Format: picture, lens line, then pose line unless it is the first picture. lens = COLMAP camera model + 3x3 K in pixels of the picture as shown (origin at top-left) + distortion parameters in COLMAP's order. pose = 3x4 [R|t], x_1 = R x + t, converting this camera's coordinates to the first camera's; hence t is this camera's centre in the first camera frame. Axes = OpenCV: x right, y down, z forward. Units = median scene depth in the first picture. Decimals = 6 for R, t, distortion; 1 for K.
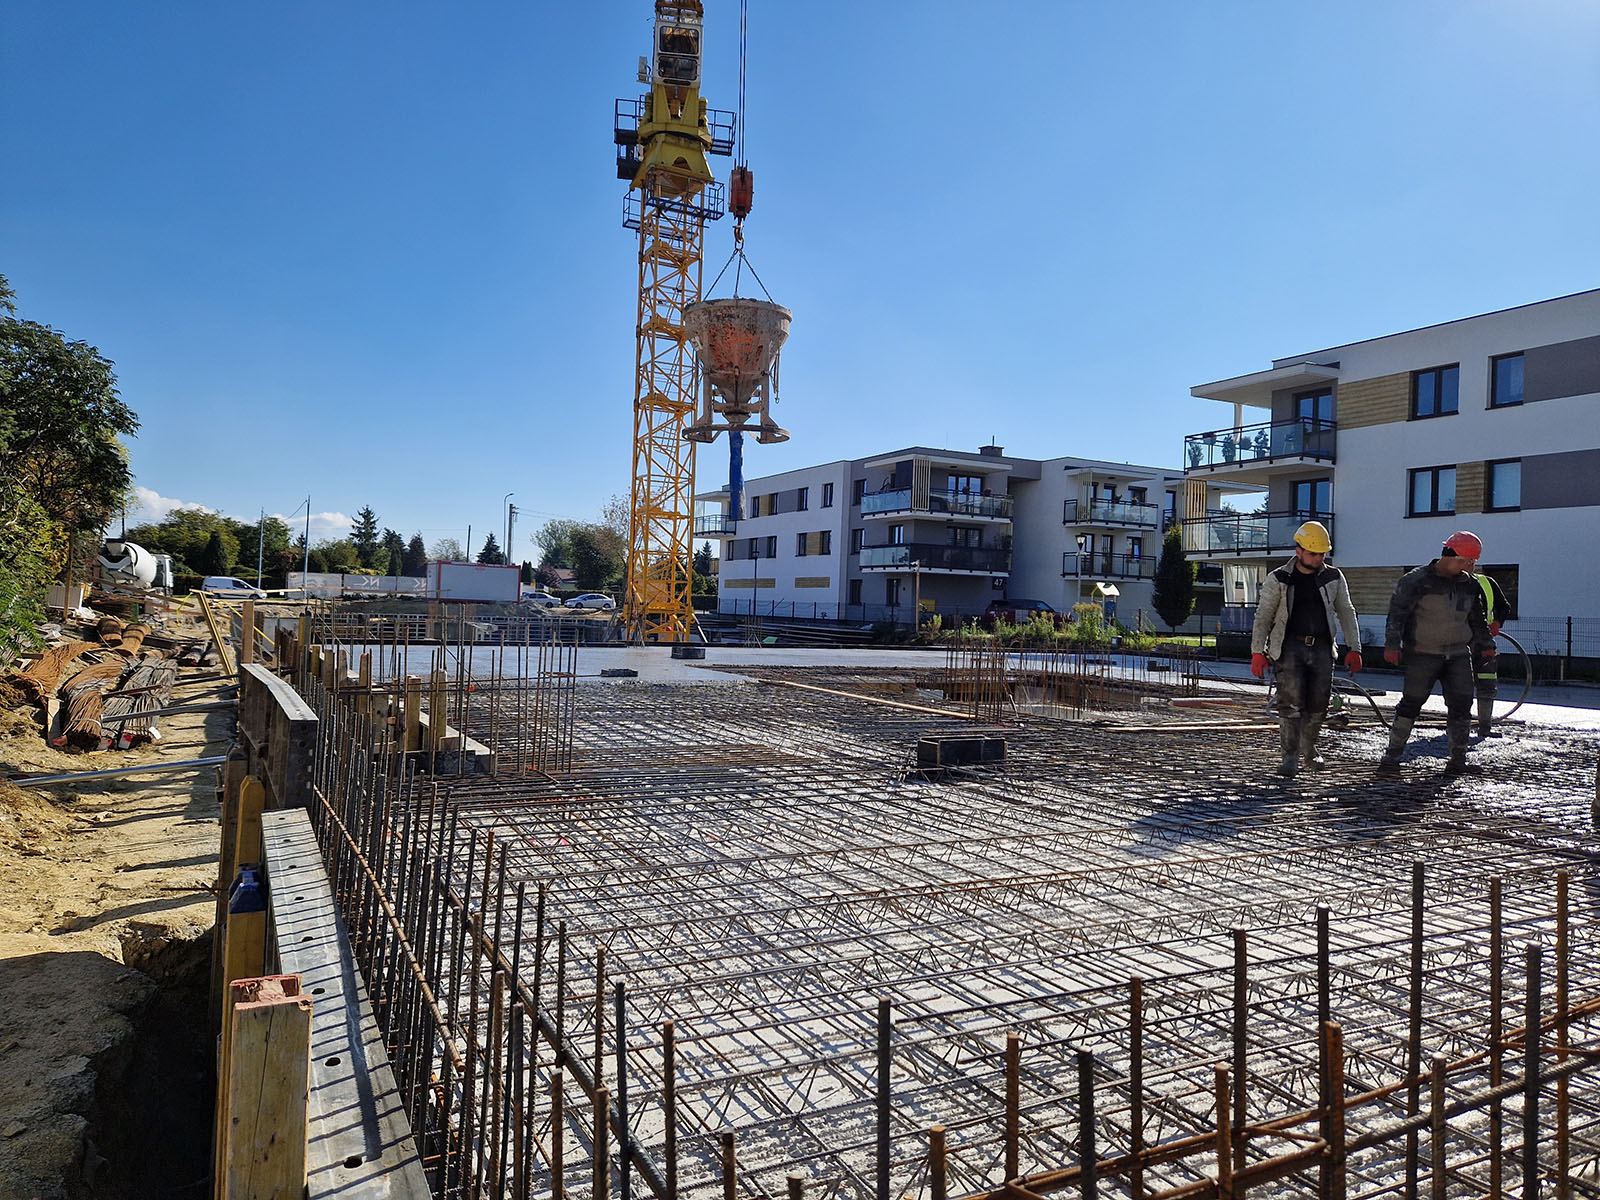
lens RADIAL K [[1077.4, 0, 800.0], [0, 1077.4, 600.0], [0, 0, 1]] dist [0.045909, -0.001832]
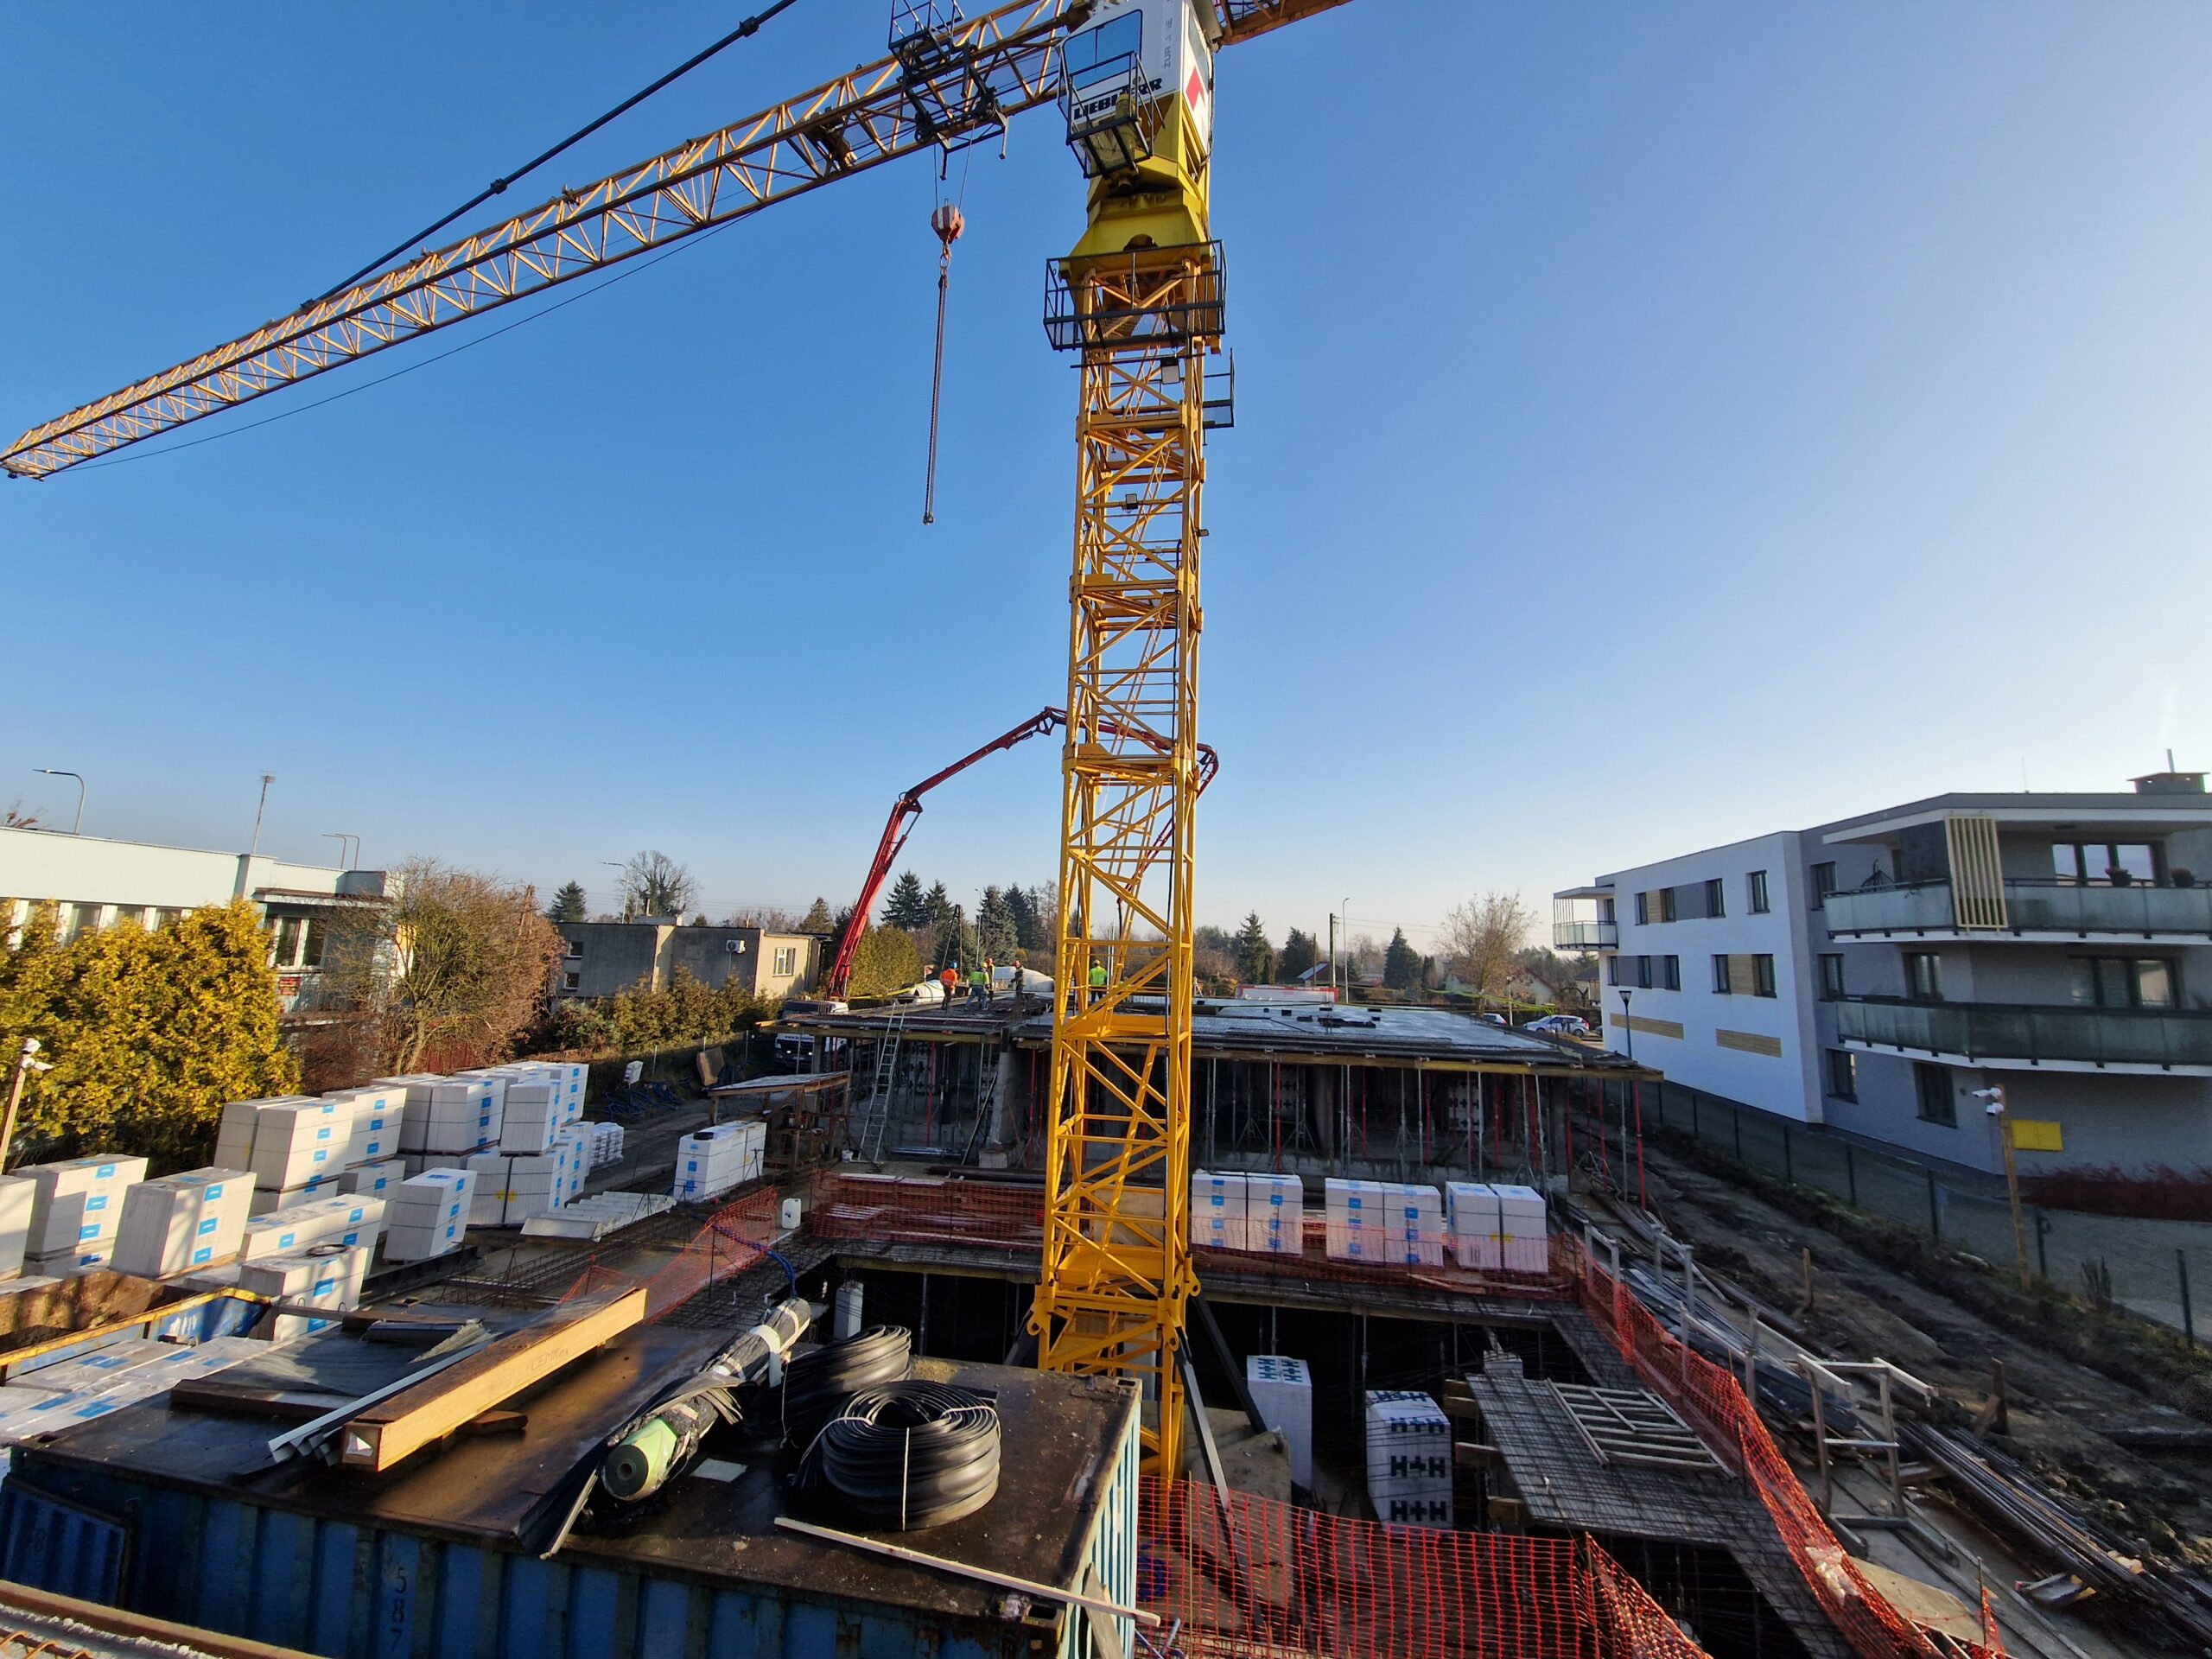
lens RADIAL K [[905.1, 0, 1110.2], [0, 905.1, 808.4], [0, 0, 1]] dist [-0.002109, -0.000478]
pose [[0.793122, -0.104511, -0.600029, 0.044355], [-0.000981, 0.984947, -0.172851, -0.055790], [0.609062, 0.137681, 0.781081, 0.391210]]
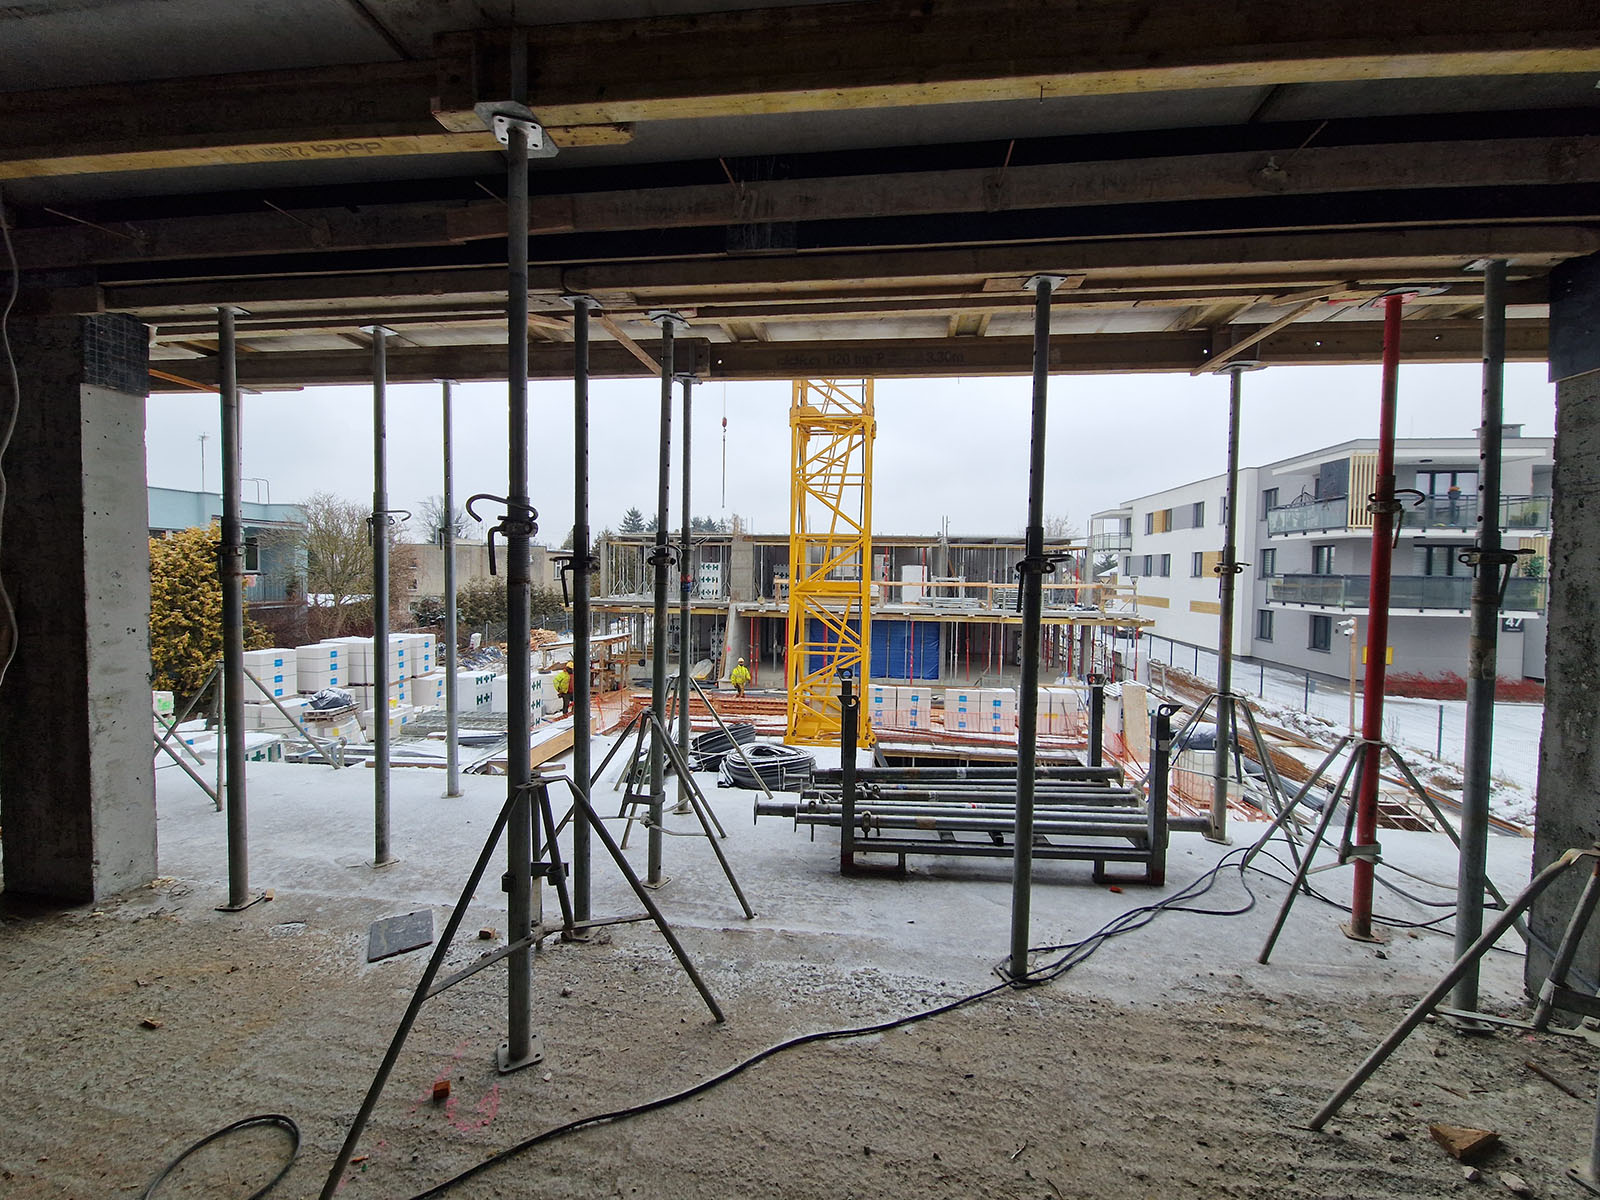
lens RADIAL K [[655.7, 0, 802.2], [0, 655.7, 593.7], [0, 0, 1]] dist [-0.004122, -0.003230]
pose [[0.819002, 0.001573, -0.573789, 0.046131], [0.016208, 0.999534, 0.025874, -0.047348], [0.573562, -0.030491, 0.818595, 0.360582]]
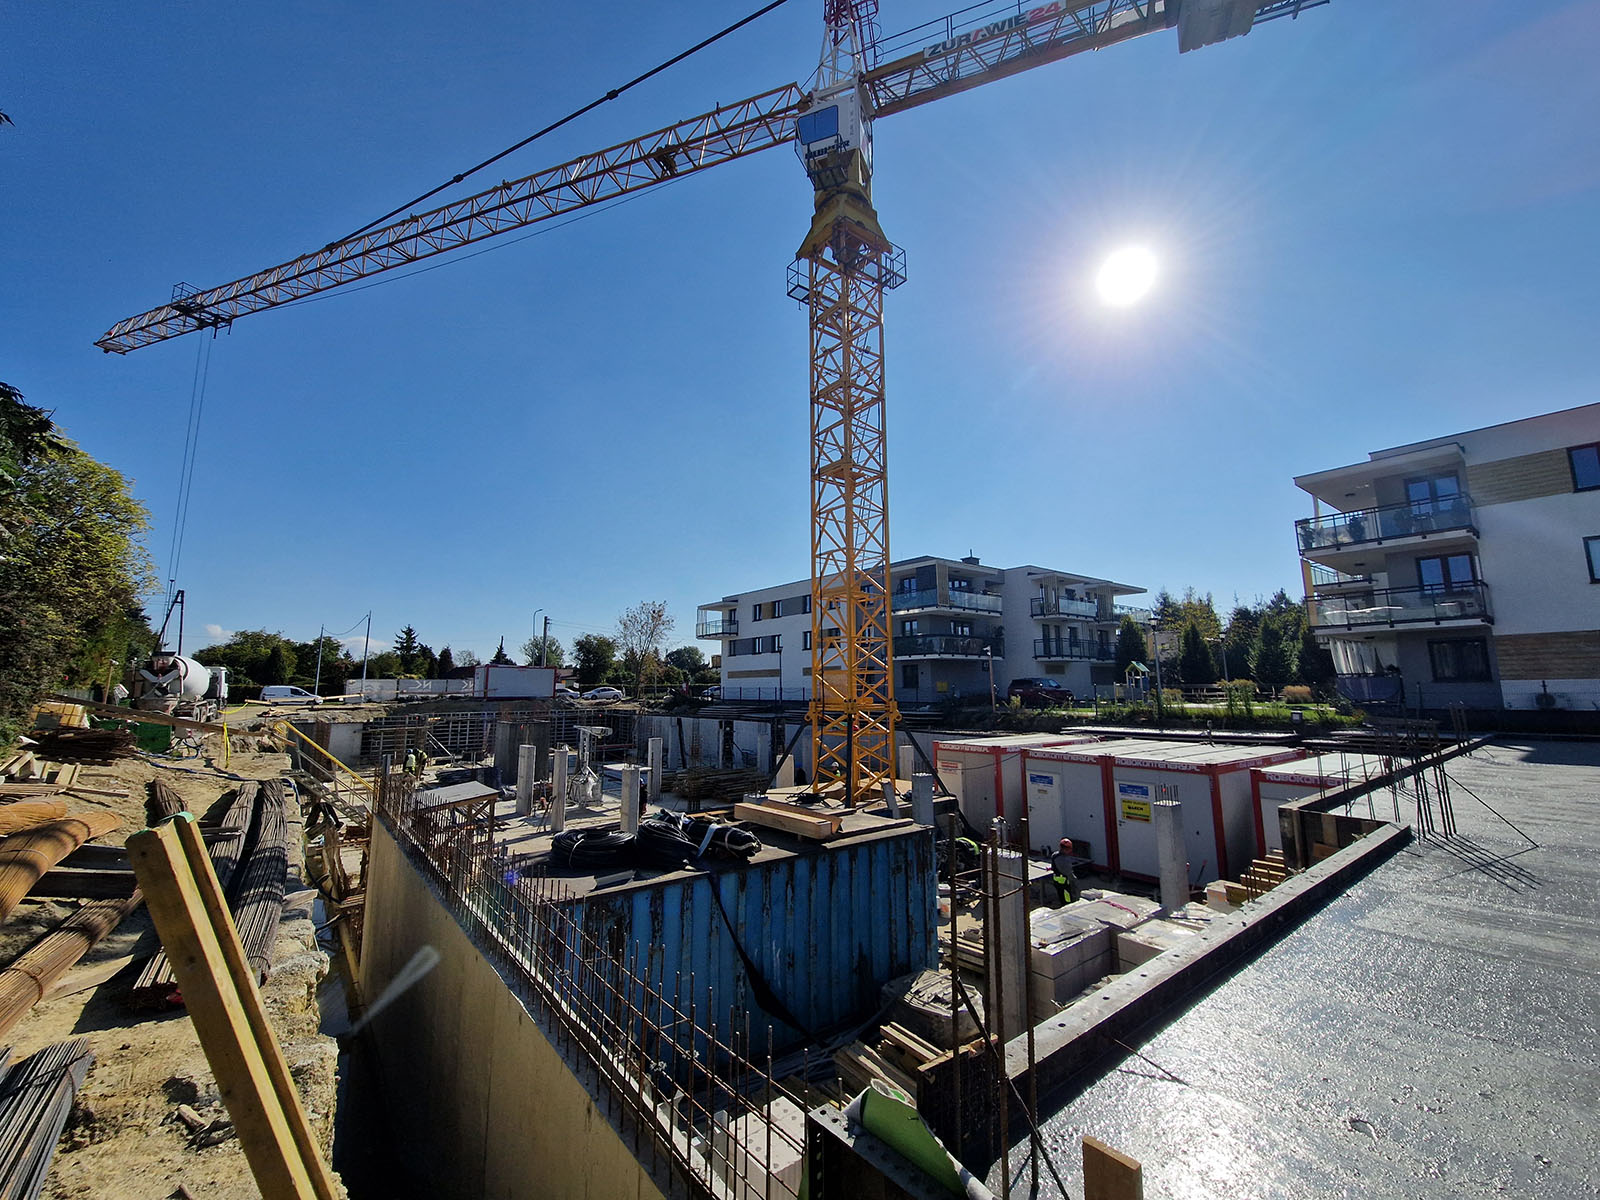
lens RADIAL K [[644.2, 0, 801.1], [0, 644.2, 587.2], [0, 0, 1]] dist [0.001772, -0.000449]
pose [[0.981327, -0.011558, 0.192000, -0.148094], [0.039415, 0.989094, -0.141912, -0.007348], [-0.188266, 0.146830, 0.971080, 0.273227]]
